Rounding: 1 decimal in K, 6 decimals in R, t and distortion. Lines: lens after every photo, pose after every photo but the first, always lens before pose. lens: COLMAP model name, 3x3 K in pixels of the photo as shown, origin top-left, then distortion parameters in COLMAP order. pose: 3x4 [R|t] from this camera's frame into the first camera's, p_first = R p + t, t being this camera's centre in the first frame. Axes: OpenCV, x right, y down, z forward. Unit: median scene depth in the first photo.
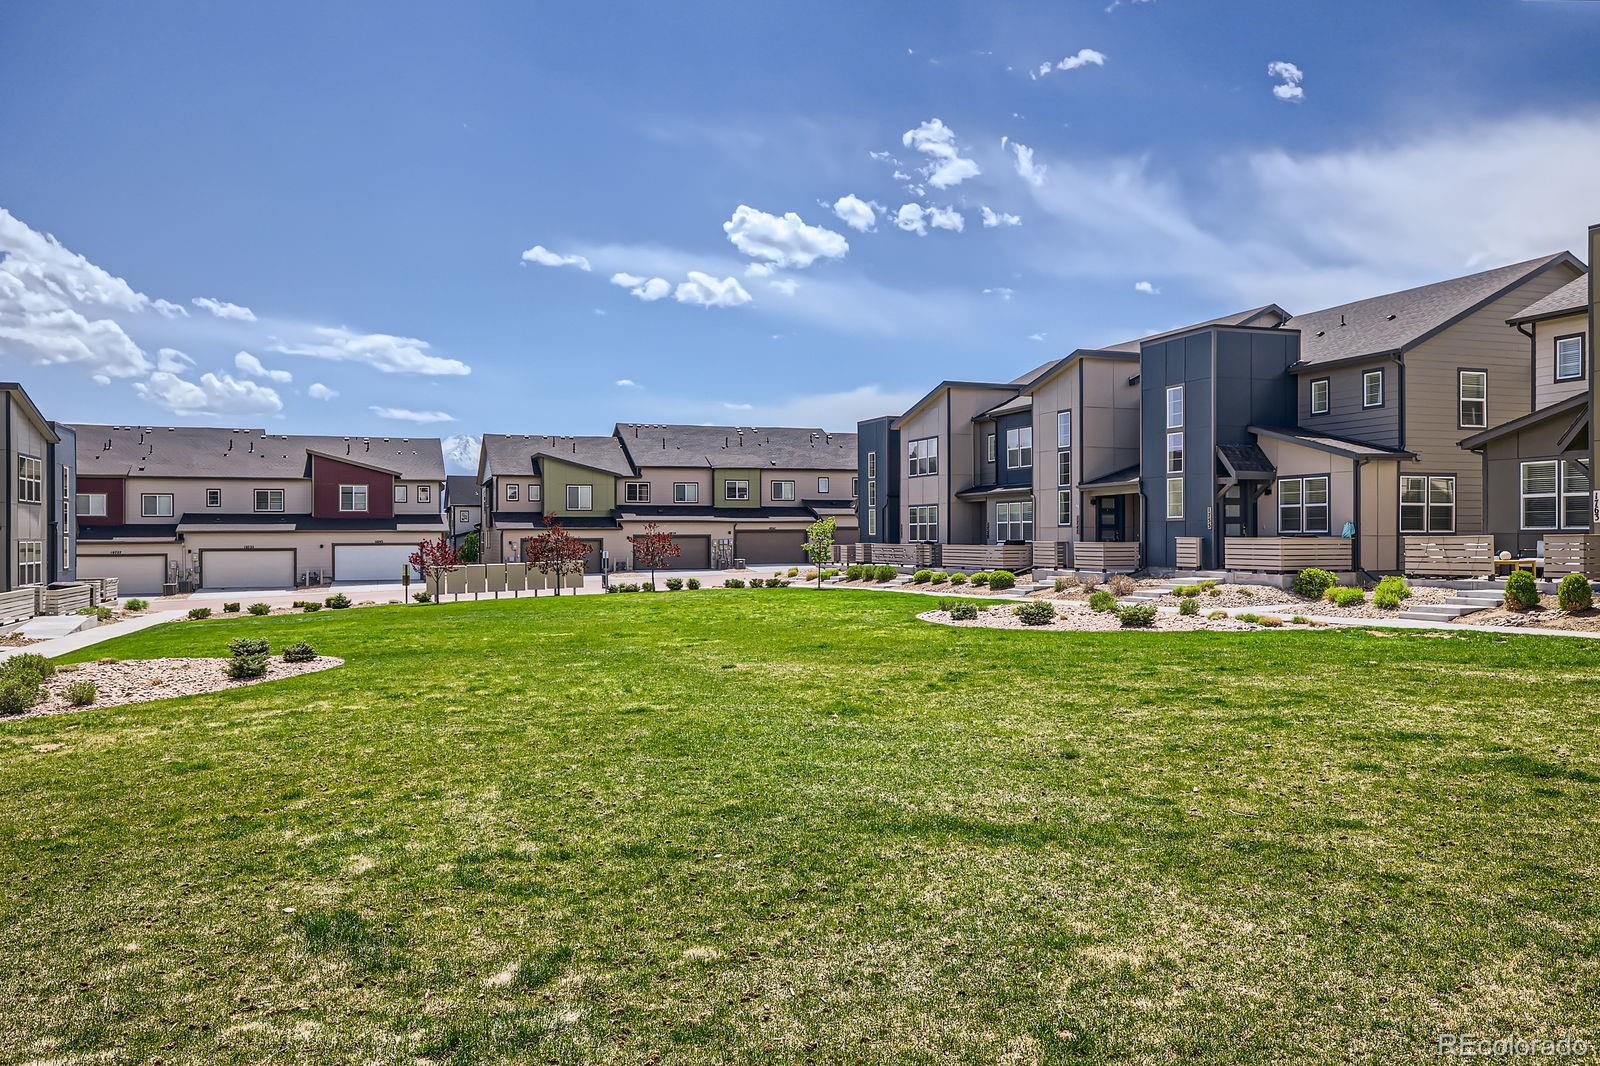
lens RADIAL K [[1203.5, 0, 800.0], [0, 1203.5, 533.0], [0, 0, 1]] dist [-0.001230, -0.000276]
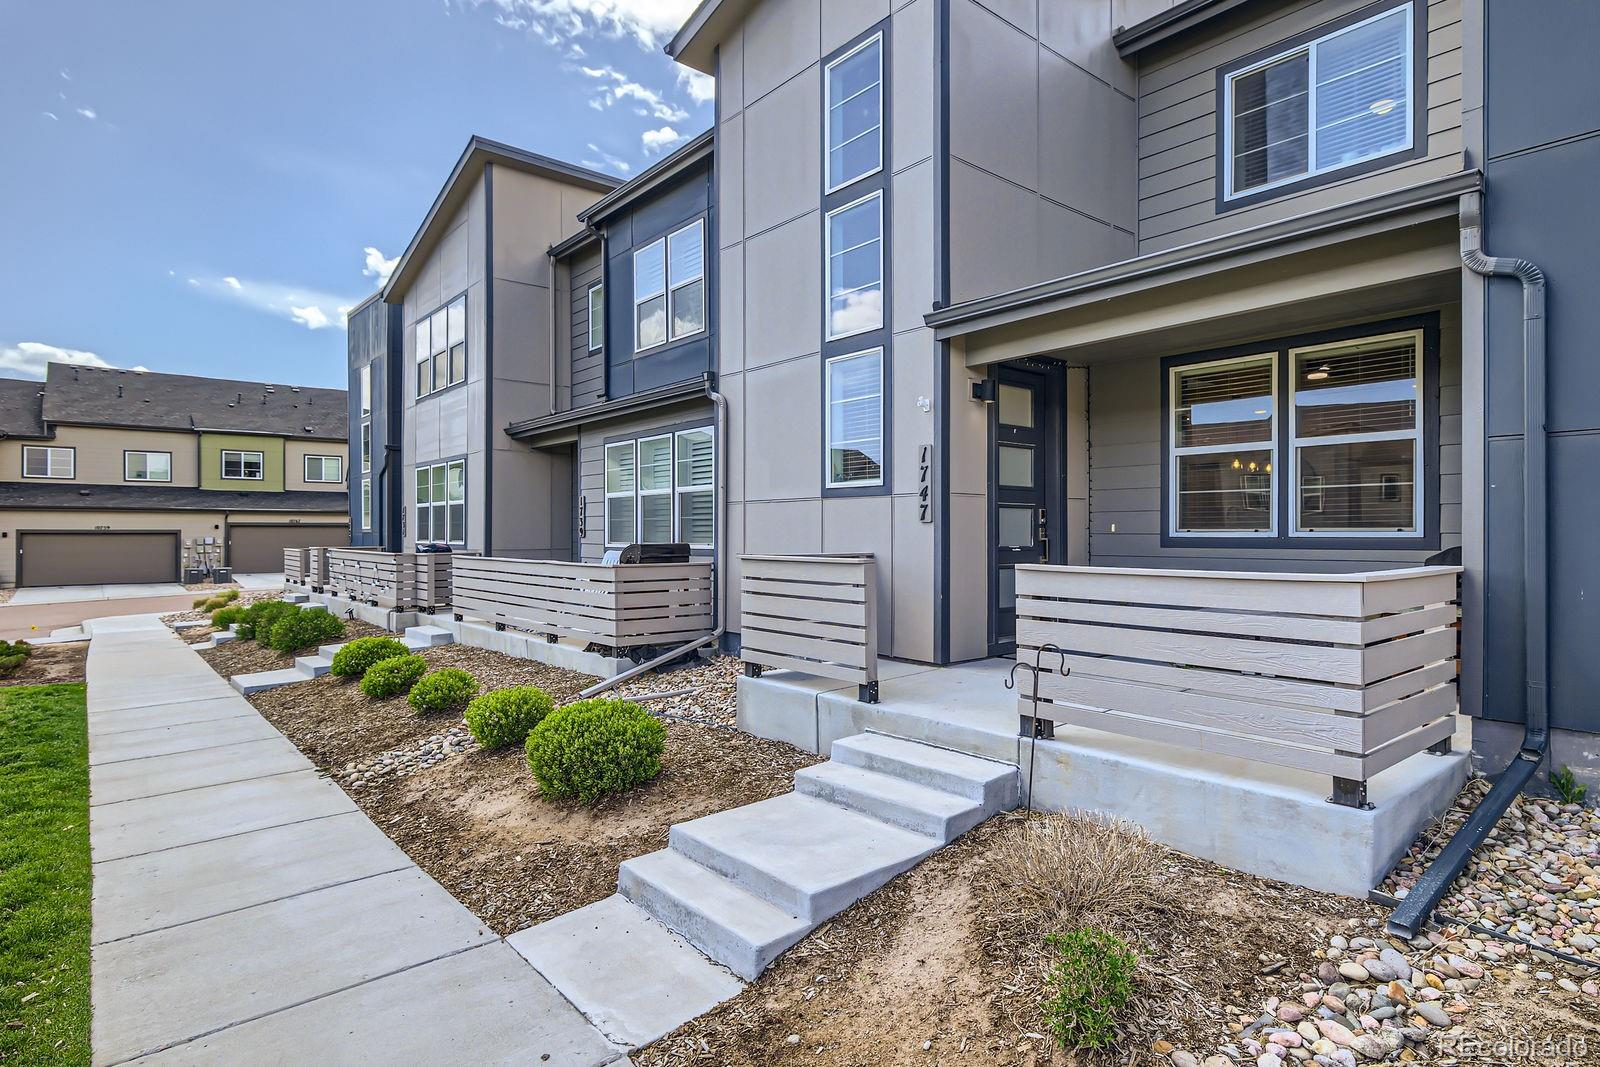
lens RADIAL K [[868.5, 0, 821.2], [0, 868.5, 528.2], [0, 0, 1]] dist [0.002055, 0.000540]
pose [[0.931669, -0.002438, 0.363301, 0.122141], [0.002592, 0.999997, 0.000063, 0.001536], [-0.363300, 0.000883, 0.931672, 0.692171]]
